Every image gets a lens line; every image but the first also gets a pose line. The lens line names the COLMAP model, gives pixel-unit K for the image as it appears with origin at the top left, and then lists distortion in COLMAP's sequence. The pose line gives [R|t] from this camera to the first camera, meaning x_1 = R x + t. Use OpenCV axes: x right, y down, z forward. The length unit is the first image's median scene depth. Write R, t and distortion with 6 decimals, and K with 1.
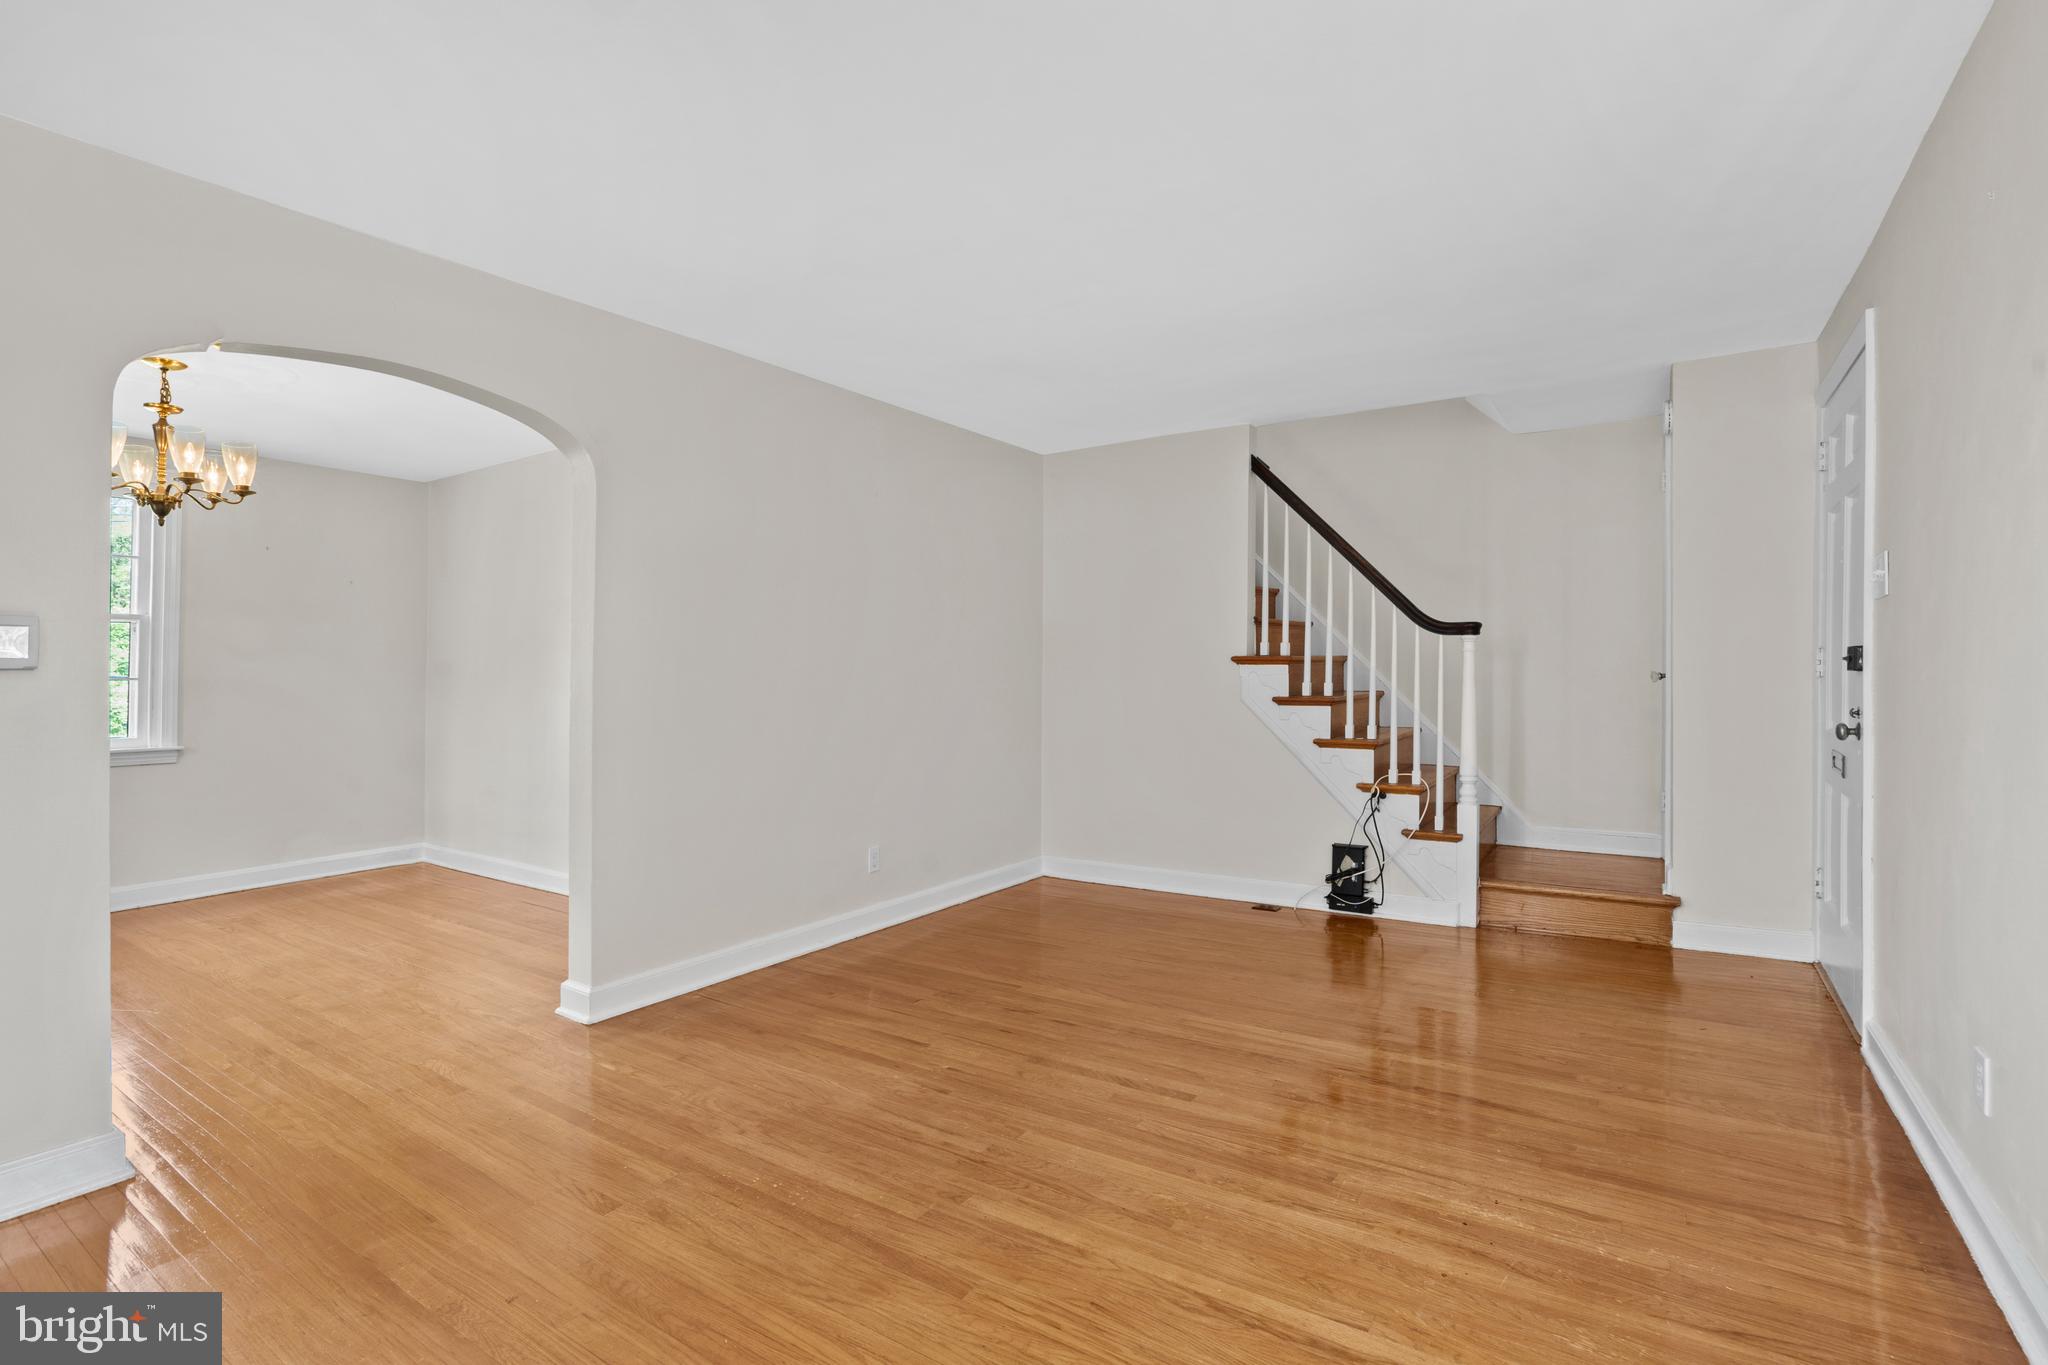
lens RADIAL K [[970.5, 0, 1033.6], [0, 970.5, 691.9], [0, 0, 1]] dist [-0.065276, 0.024123]
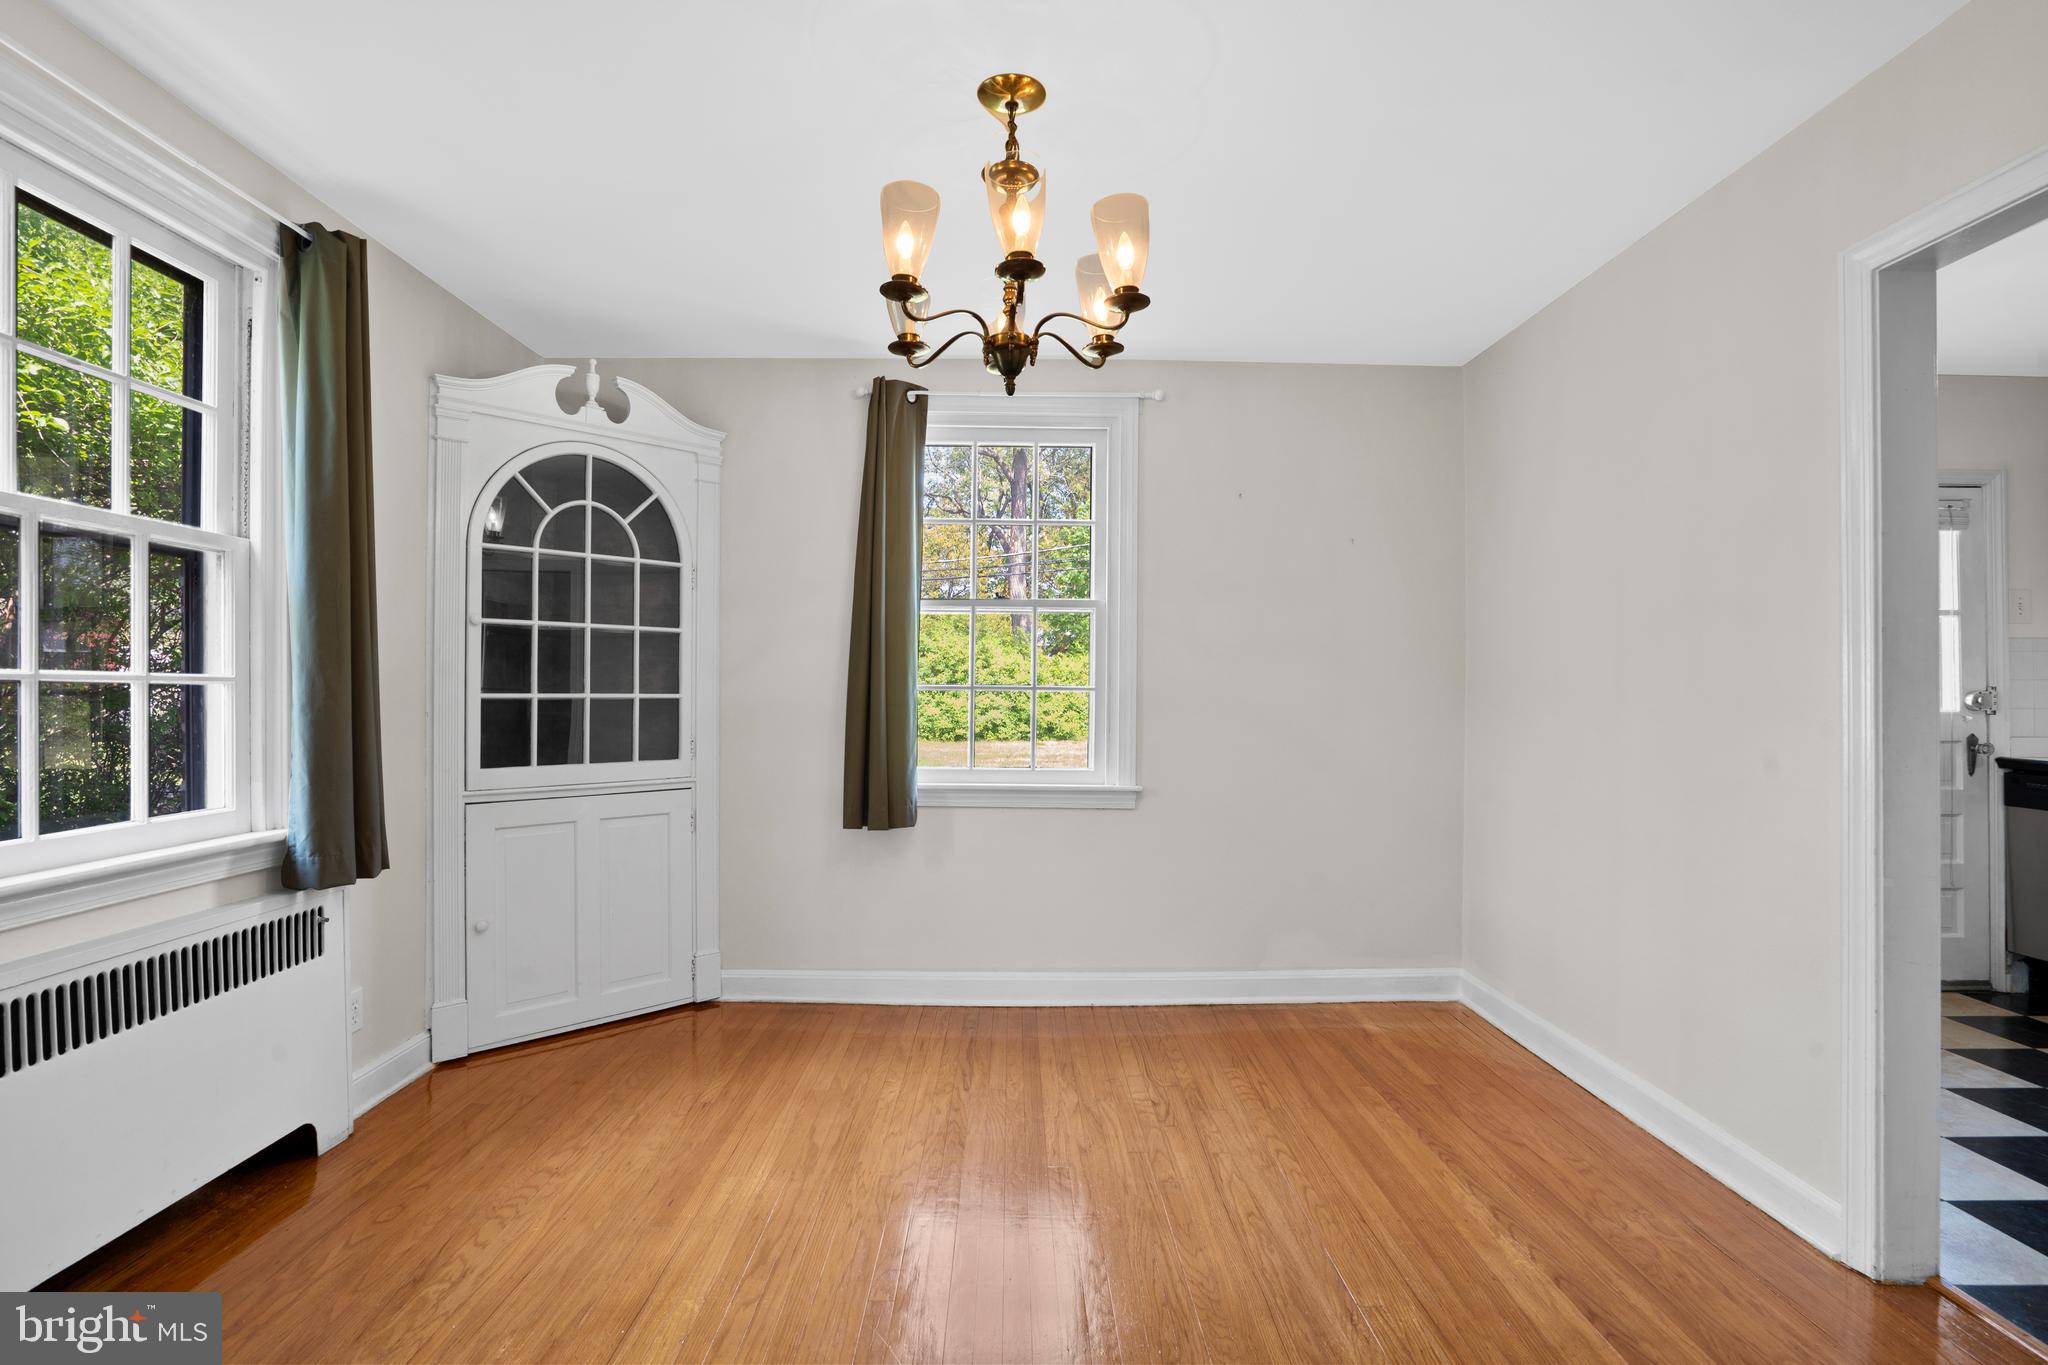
lens RADIAL K [[964.7, 0, 1024.0], [0, 964.7, 682.5], [0, 0, 1]] dist [-0.060852, 0.027018]
pose [[0.552589, -0.006951, -0.833425, -0.650255], [-0.008380, 0.999868, -0.013895, -0.017834], [0.833412, 0.014662, 0.552458, 0.962657]]
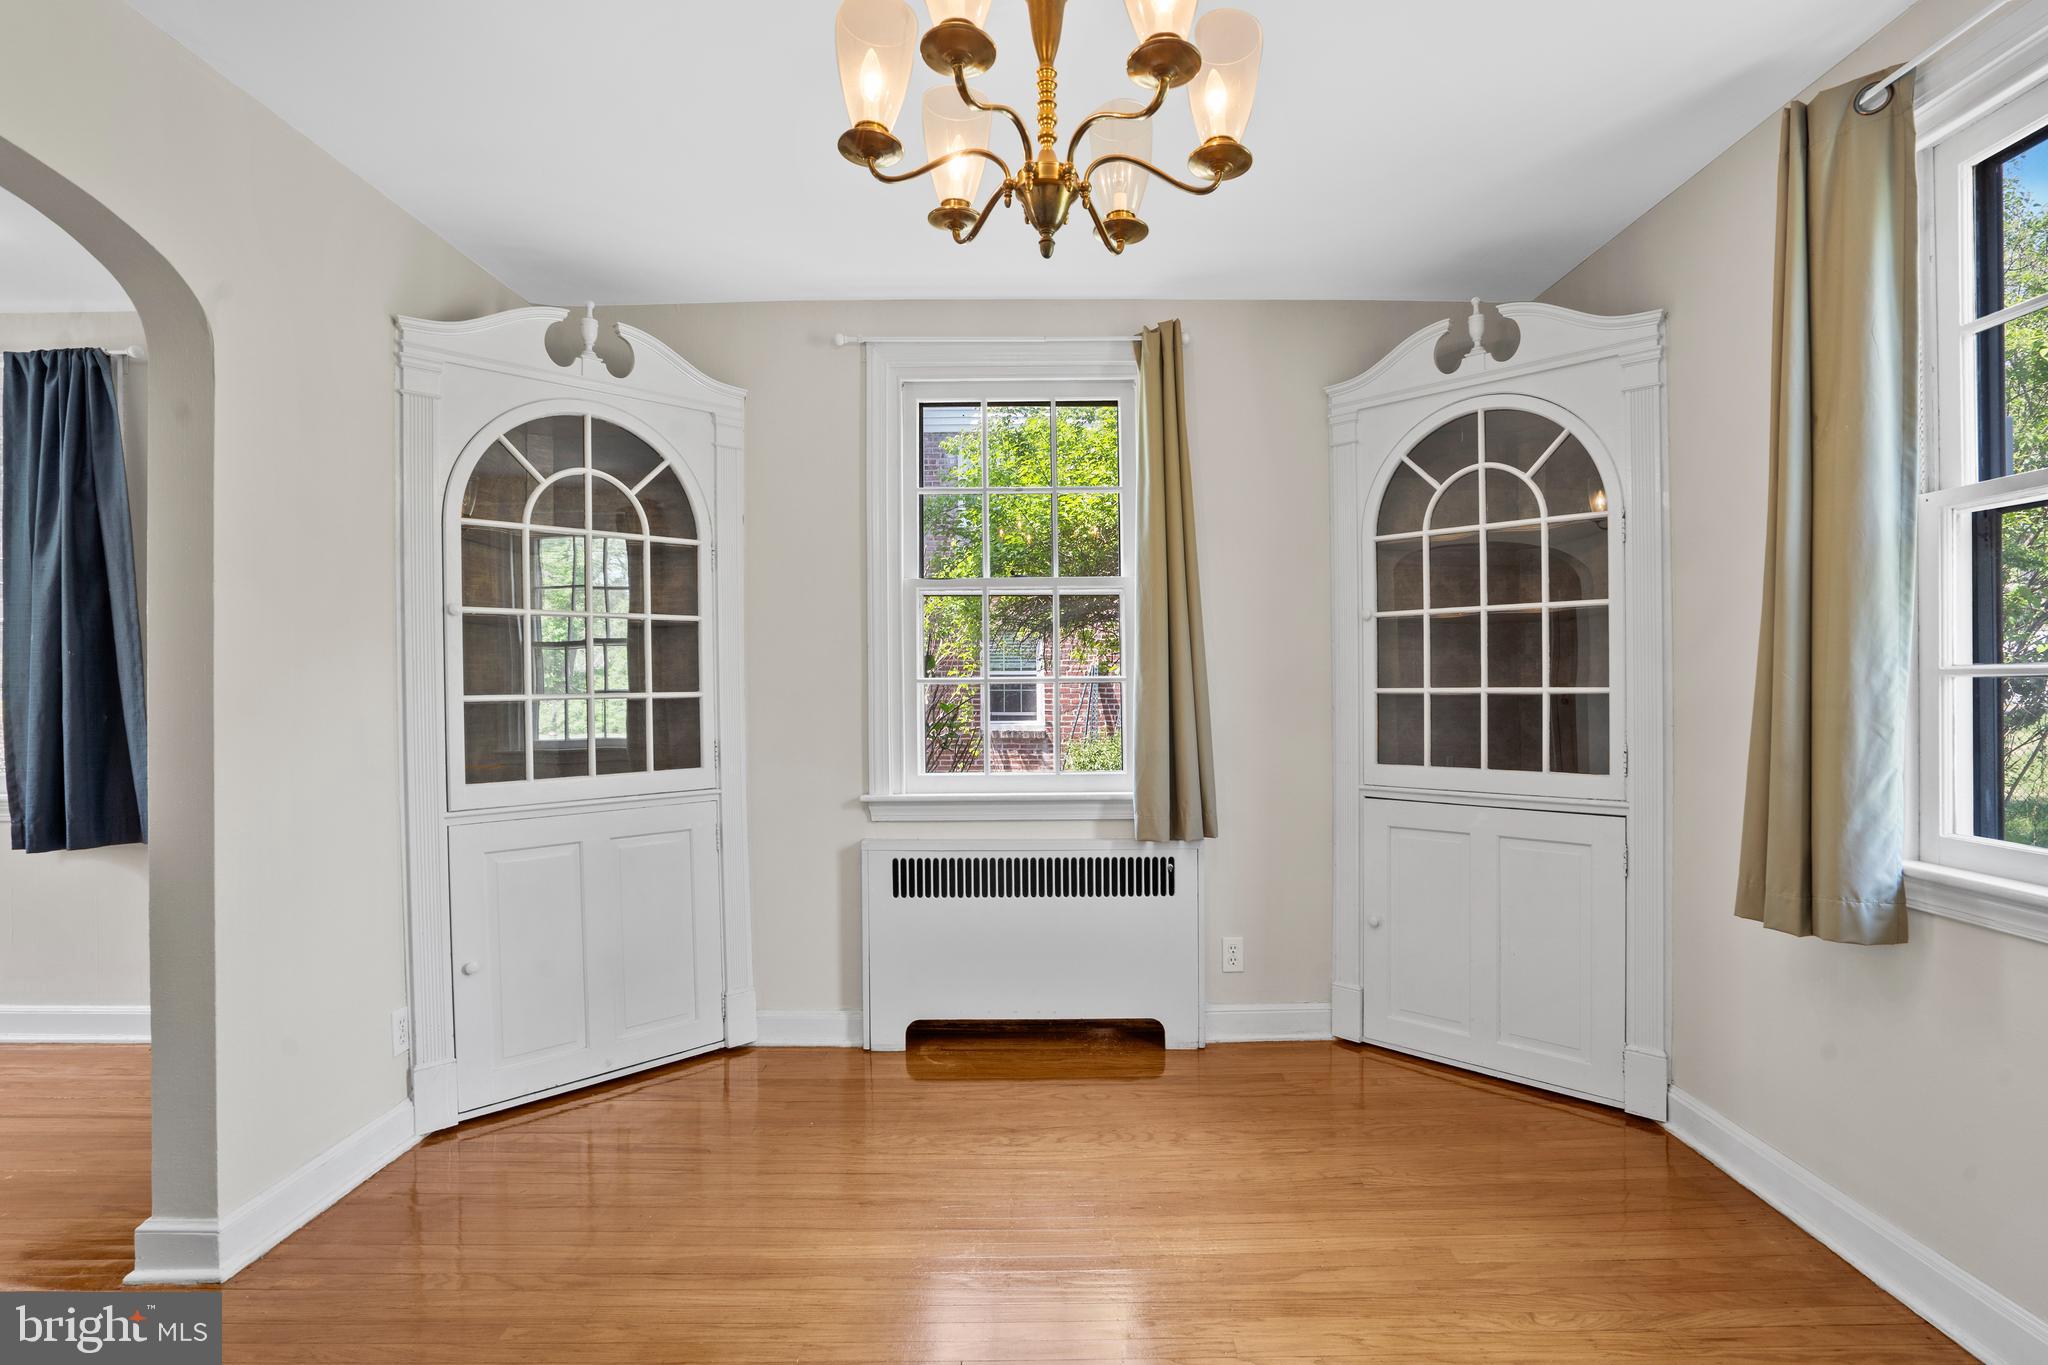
lens RADIAL K [[970.5, 0, 1033.6], [0, 970.5, 691.9], [0, 0, 1]] dist [-0.065276, 0.024123]
pose [[-0.840367, 0.009433, -0.541936, -0.992410], [0.003899, 0.999928, 0.011358, -0.025234], [0.542004, 0.007432, -0.840343, 1.793558]]
